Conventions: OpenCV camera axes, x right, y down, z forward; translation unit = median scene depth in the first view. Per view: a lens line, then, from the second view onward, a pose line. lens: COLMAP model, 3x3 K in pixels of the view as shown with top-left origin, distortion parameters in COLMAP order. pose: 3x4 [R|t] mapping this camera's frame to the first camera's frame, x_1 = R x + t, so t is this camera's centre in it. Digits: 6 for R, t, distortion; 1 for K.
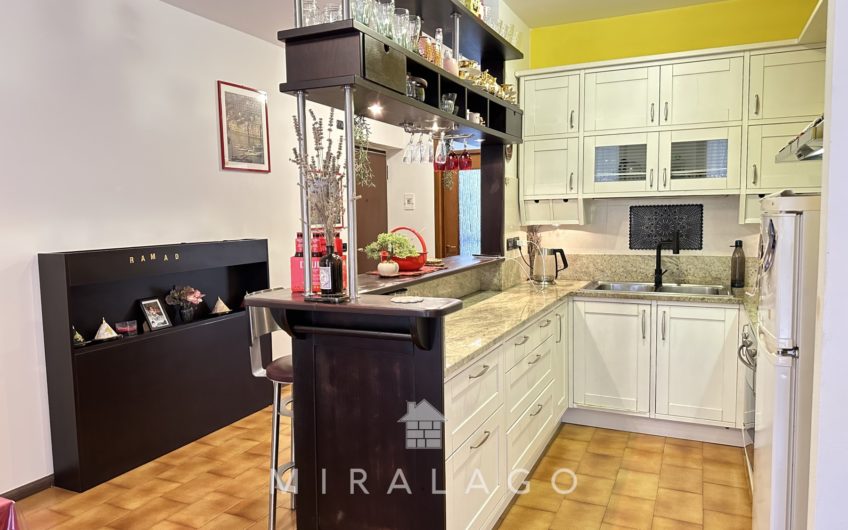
lens RADIAL K [[600.7, 0, 423.2], [0, 600.7, 263.5], [0, 0, 1]] dist [0.087908, -0.132206]
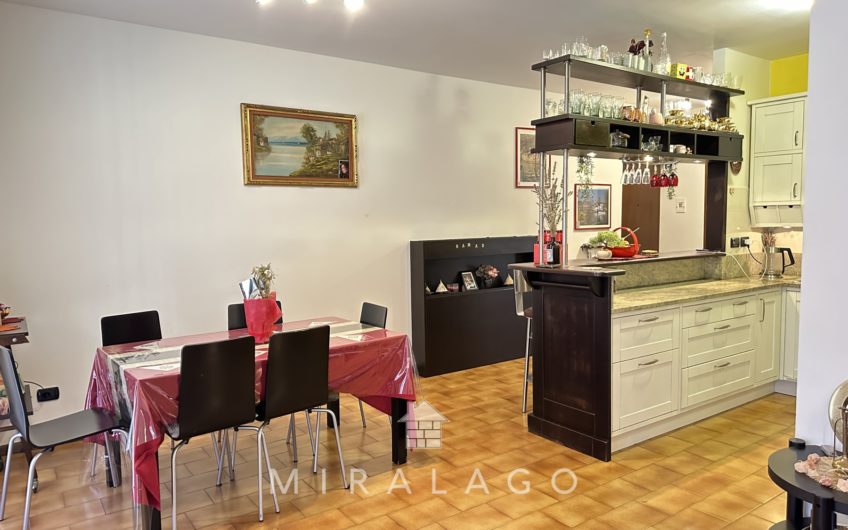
lens RADIAL K [[600.7, 0, 423.2], [0, 600.7, 263.5], [0, 0, 1]] dist [0.087908, -0.132206]
pose [[0.869673, 0.038771, -0.492104, 0.240121], [-0.039615, 0.999177, 0.008713, 0.029129], [0.492037, 0.011917, 0.870493, -0.455141]]
